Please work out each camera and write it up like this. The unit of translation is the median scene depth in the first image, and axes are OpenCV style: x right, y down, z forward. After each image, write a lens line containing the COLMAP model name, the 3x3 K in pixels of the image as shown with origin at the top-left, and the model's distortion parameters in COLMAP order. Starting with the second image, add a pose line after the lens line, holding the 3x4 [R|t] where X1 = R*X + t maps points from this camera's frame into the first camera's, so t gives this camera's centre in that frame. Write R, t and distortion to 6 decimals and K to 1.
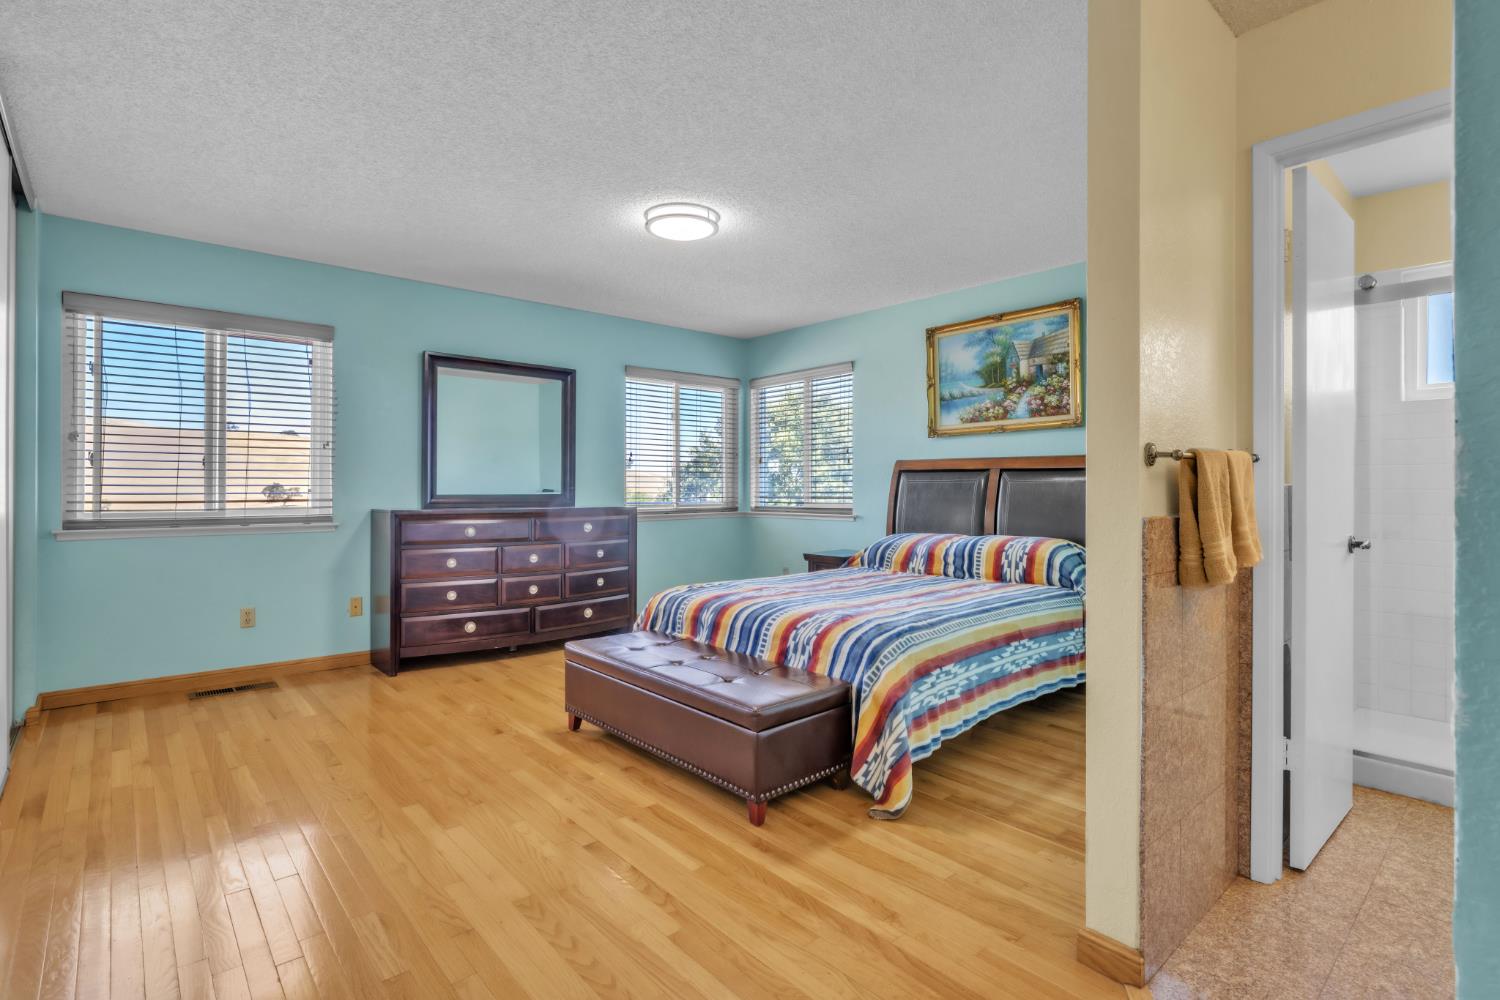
lens RADIAL K [[722.3, 0, 750.1], [0, 722.3, 493.6], [0, 0, 1]] dist [-0.001707, -0.000027]
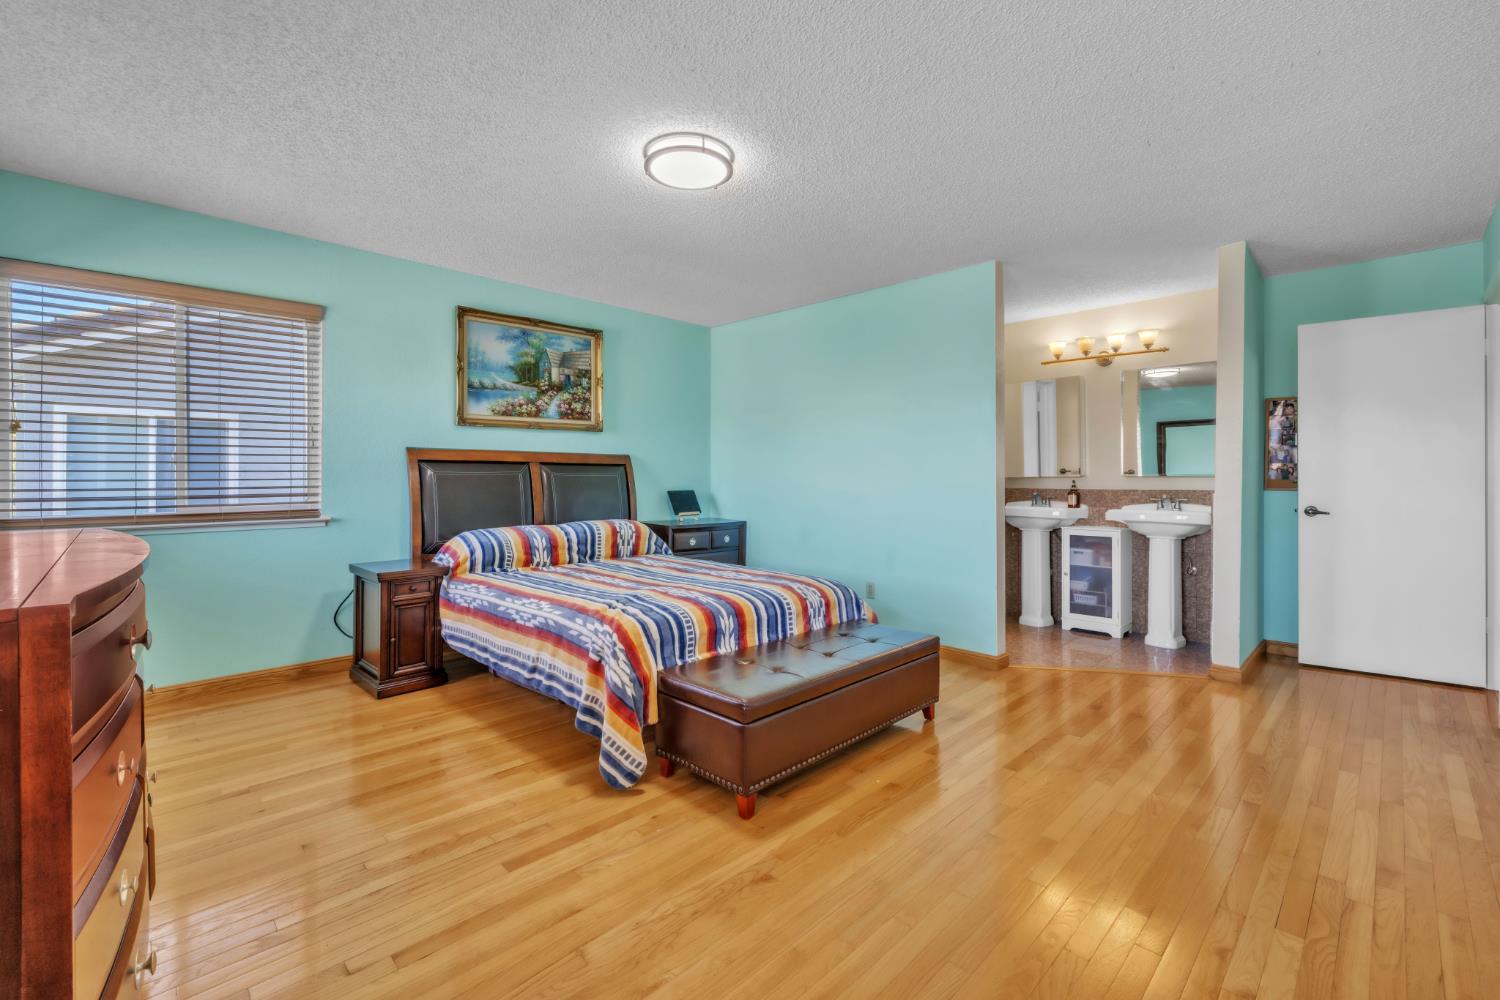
lens RADIAL K [[631.2, 0, 750.1], [0, 631.2, 485.4], [0, 0, 1]] dist [-0.000041, -0.000005]
pose [[-0.047559, -0.014172, 0.998768, -0.626624], [0.008425, 0.999858, 0.014589, -0.010921], [-0.998833, 0.009108, -0.047433, 0.734456]]
